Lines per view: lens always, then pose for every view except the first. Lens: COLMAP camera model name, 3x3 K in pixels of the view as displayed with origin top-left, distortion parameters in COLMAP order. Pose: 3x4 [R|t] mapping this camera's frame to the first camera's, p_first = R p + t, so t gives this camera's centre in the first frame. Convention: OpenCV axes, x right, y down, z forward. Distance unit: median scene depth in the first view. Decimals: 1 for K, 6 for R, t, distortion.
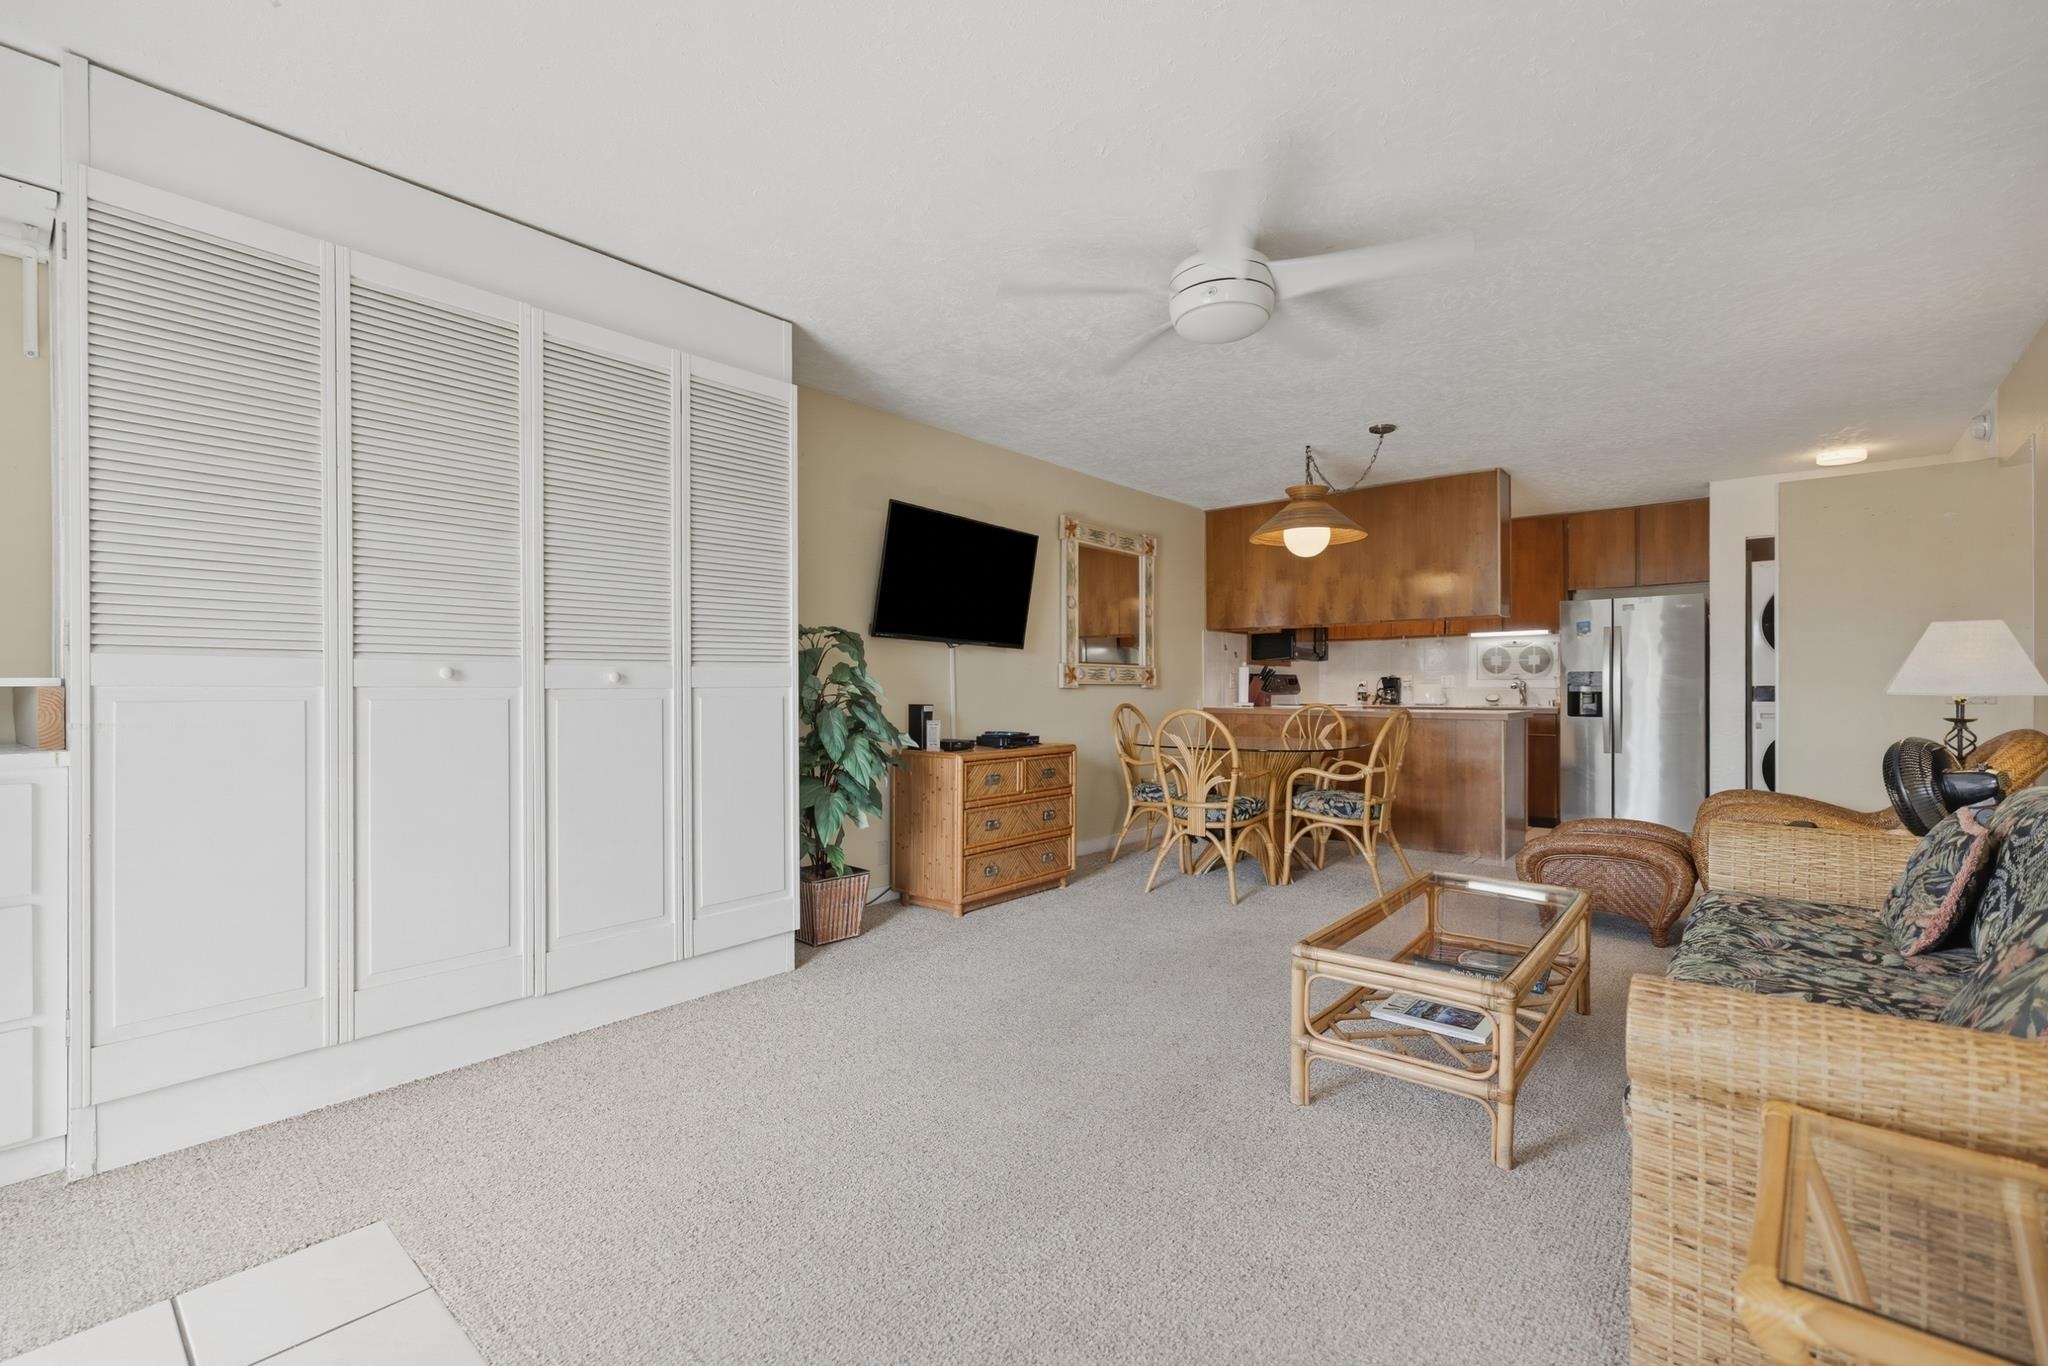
lens RADIAL K [[881.5, 0, 1029.0], [0, 881.5, 684.5], [0, 0, 1]] dist [0.000708, -0.000170]
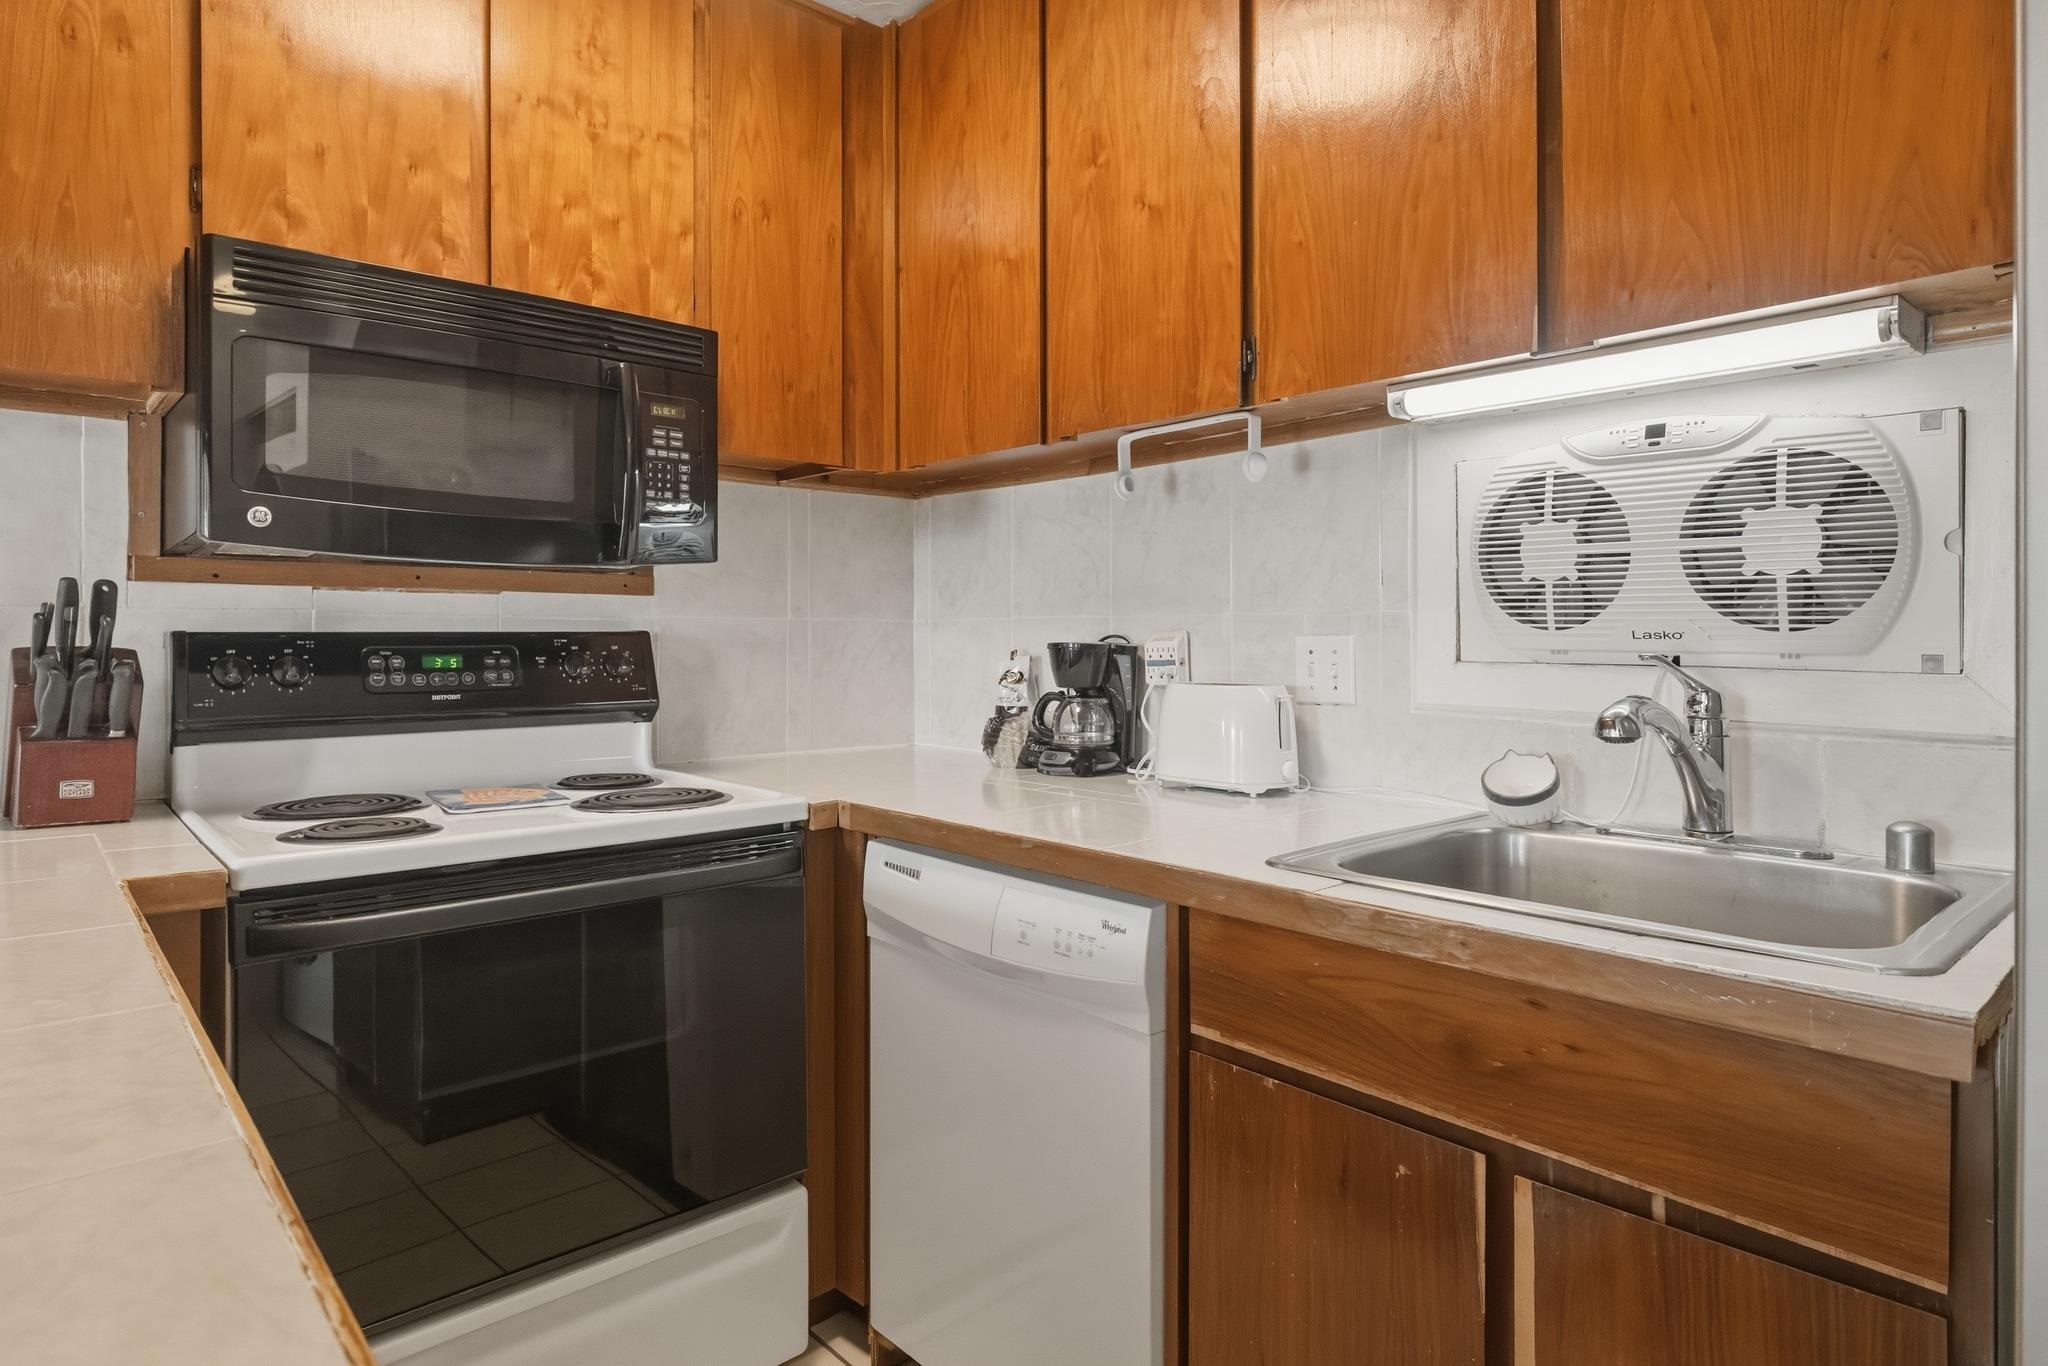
lens RADIAL K [[1152.4, 0, 1025.0], [0, 1152.4, 631.0], [0, 0, 1]] dist [0.001591, 0.000319]
pose [[0.991561, 0.000164, -0.129643, 0.699119], [0.000106, 0.999998, 0.002072, -0.019044], [0.129643, -0.002068, 0.991559, 1.172249]]
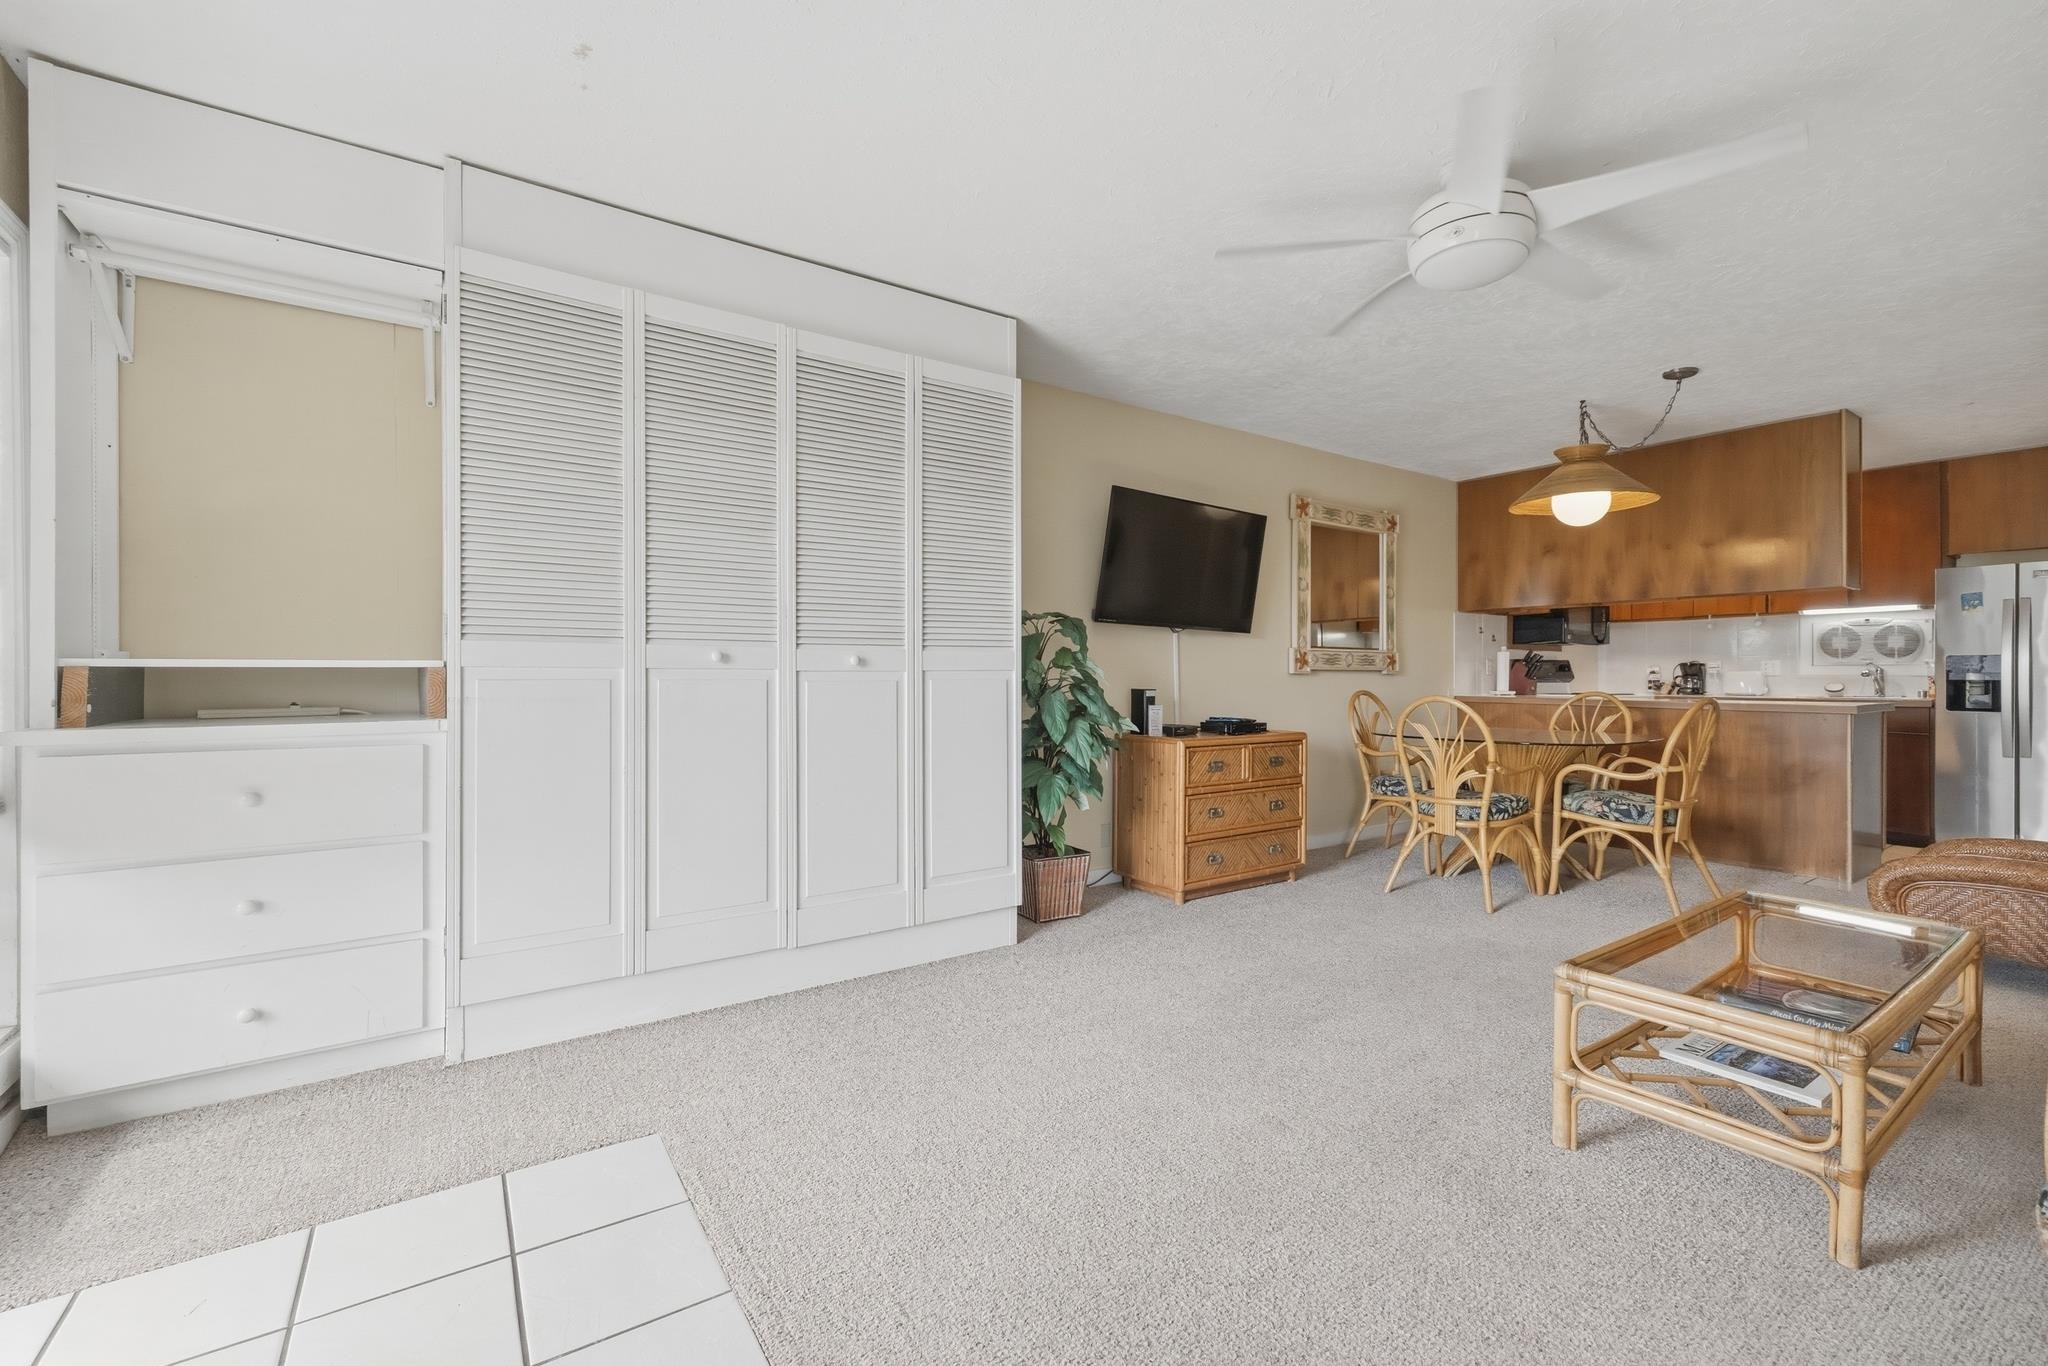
lens RADIAL K [[865.5, 0, 1028.6], [0, 865.5, 672.3], [0, 0, 1]] dist [-0.000039, -0.000382]
pose [[0.964737, 0.001834, -0.263208, 0.009484], [-0.001883, 0.999998, 0.000068, 0.003262], [0.263208, 0.000430, 0.964739, 0.016490]]
